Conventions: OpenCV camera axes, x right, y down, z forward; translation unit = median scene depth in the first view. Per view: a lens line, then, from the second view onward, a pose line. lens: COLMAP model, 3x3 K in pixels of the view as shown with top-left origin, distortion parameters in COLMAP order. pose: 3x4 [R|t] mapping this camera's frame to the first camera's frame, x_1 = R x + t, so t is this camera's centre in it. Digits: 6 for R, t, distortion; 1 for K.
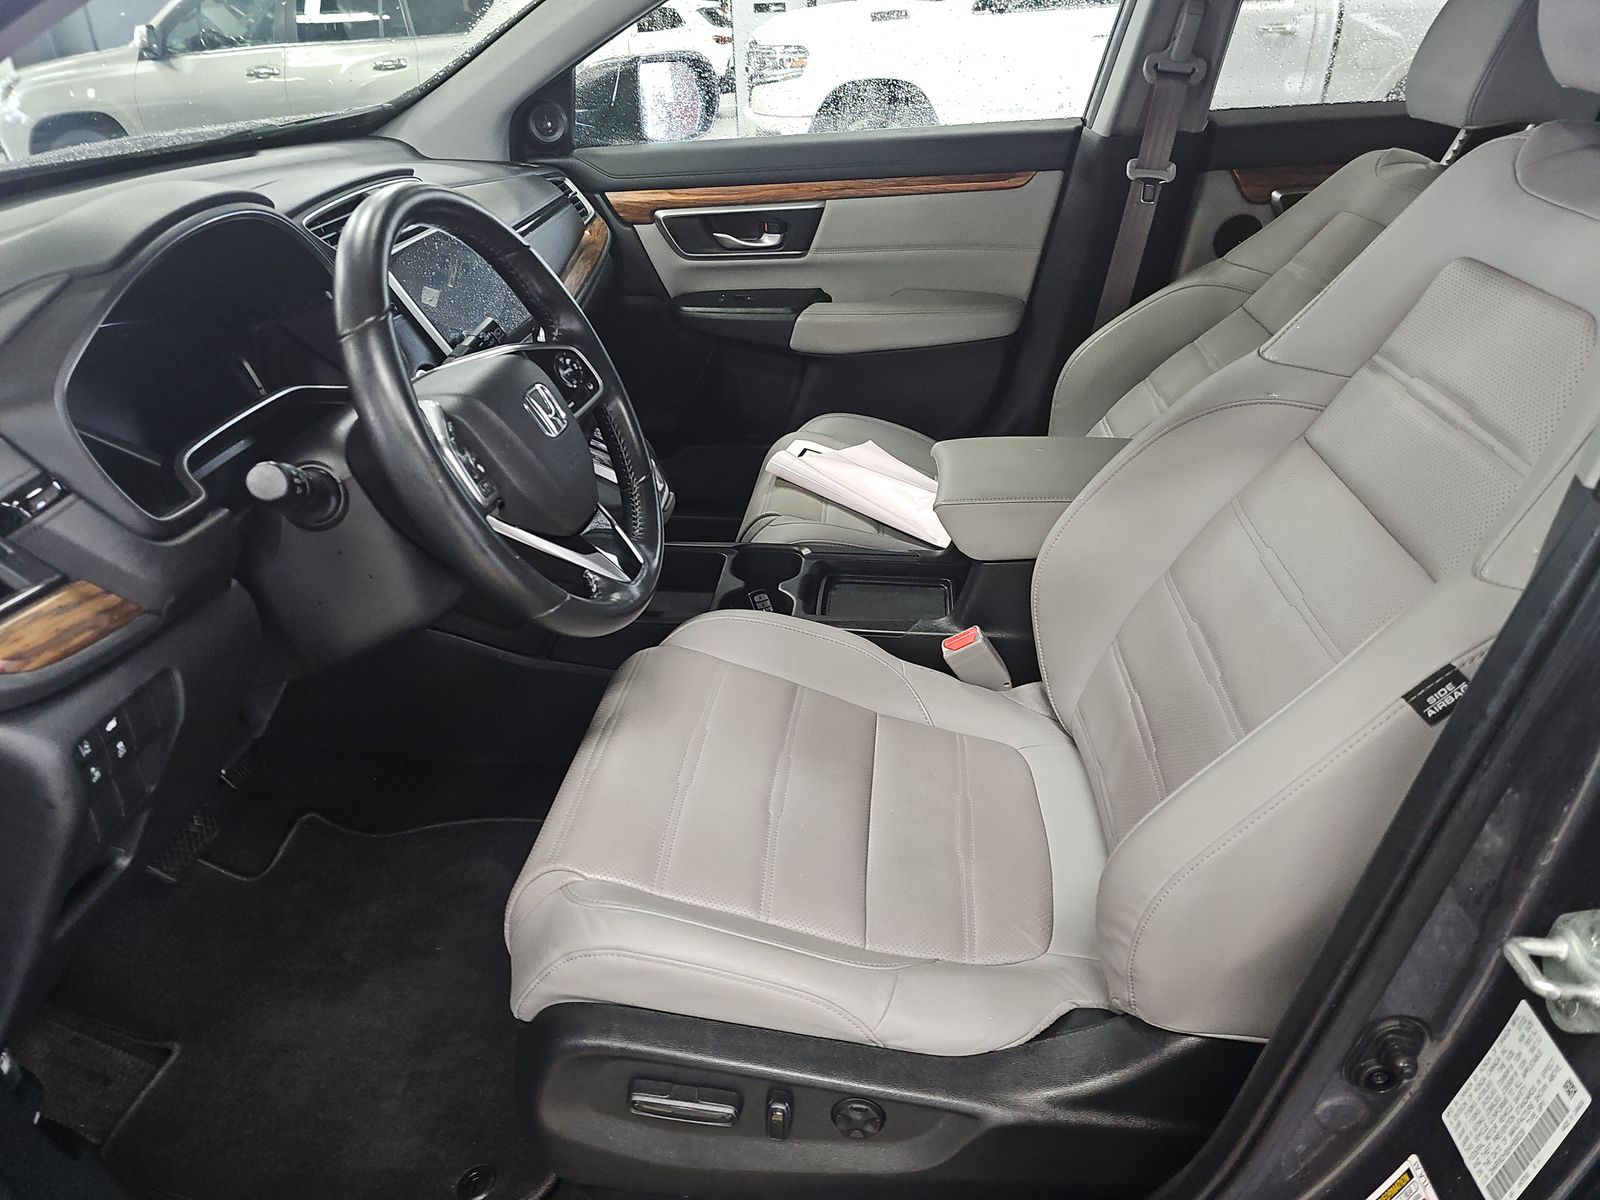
lens RADIAL K [[1093.6, 0, 791.8], [0, 1093.6, 600.3], [0, 0, 1]] dist [0.015974, -0.016059]
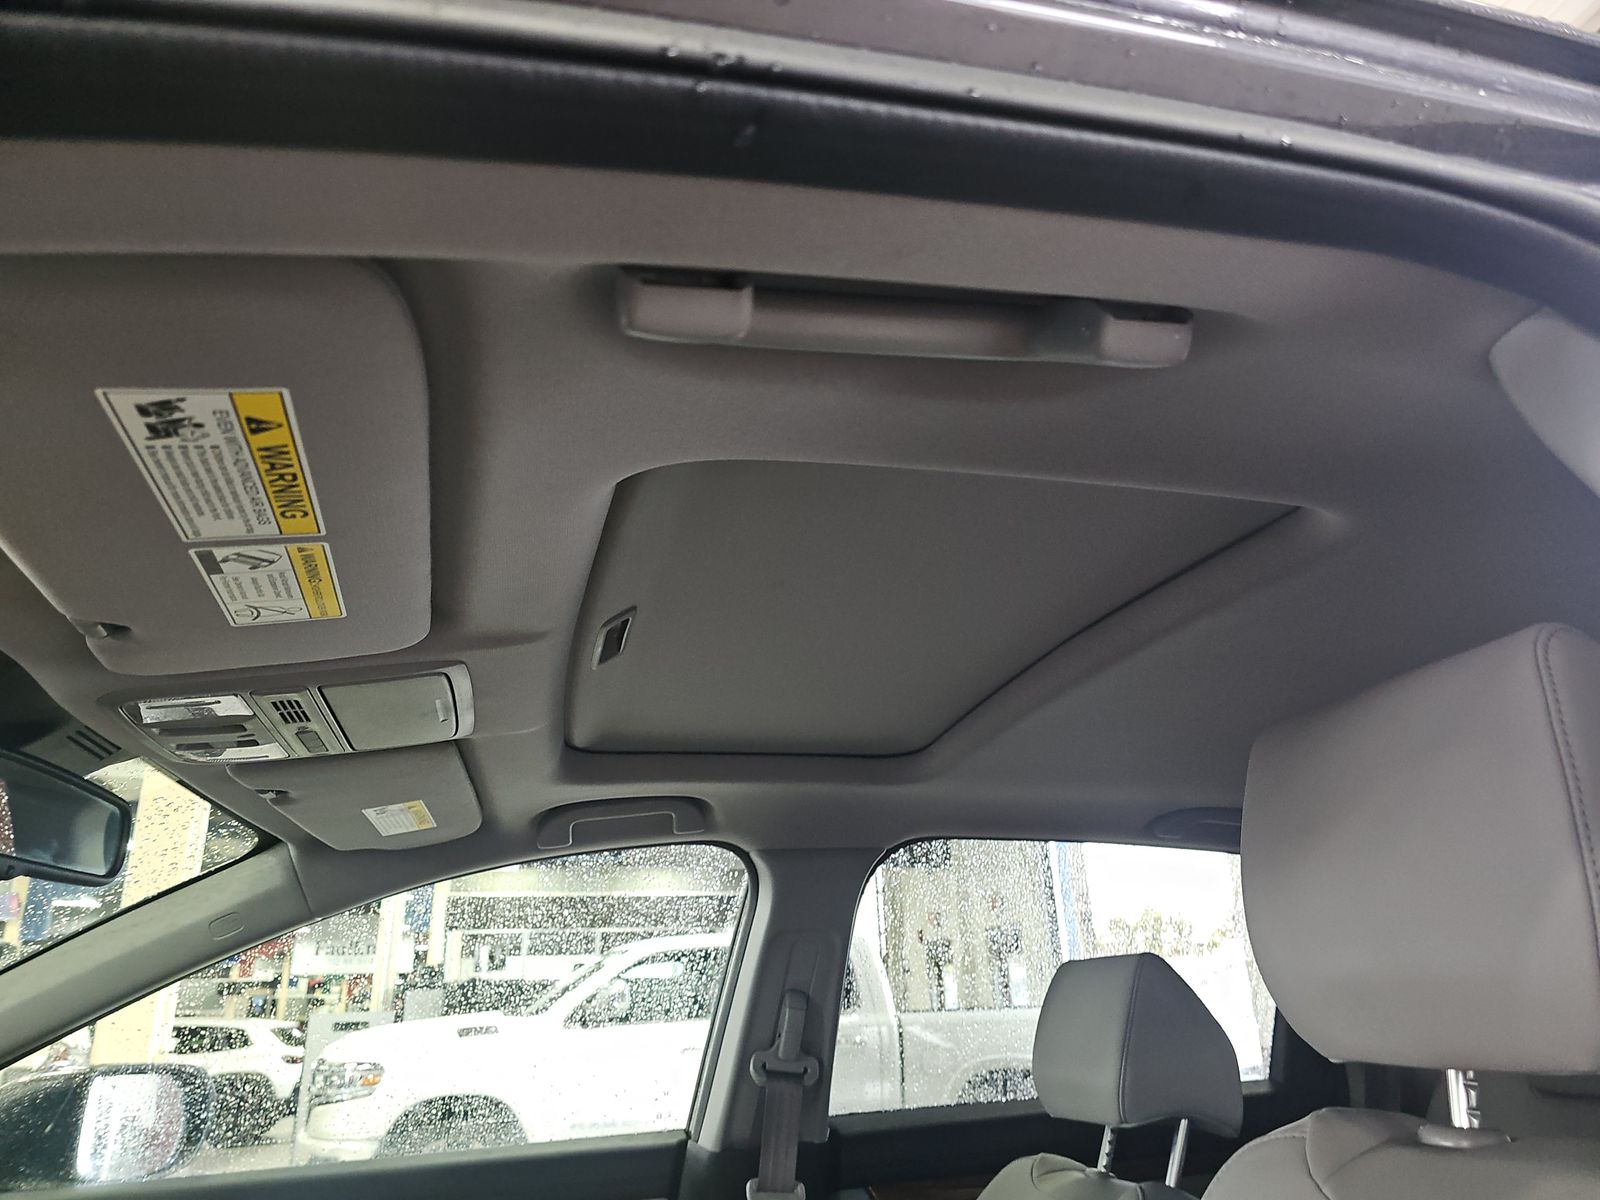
lens RADIAL K [[1093.6, 0, 785.2], [0, 1093.6, 606.0], [0, 0, 1]] dist [0.015974, -0.016059]
pose [[0.945947, 0.112164, 0.304310, 0.042489], [0.158297, 0.659264, -0.735060, -0.084385], [-0.283068, 0.743499, 0.605873, 0.193633]]
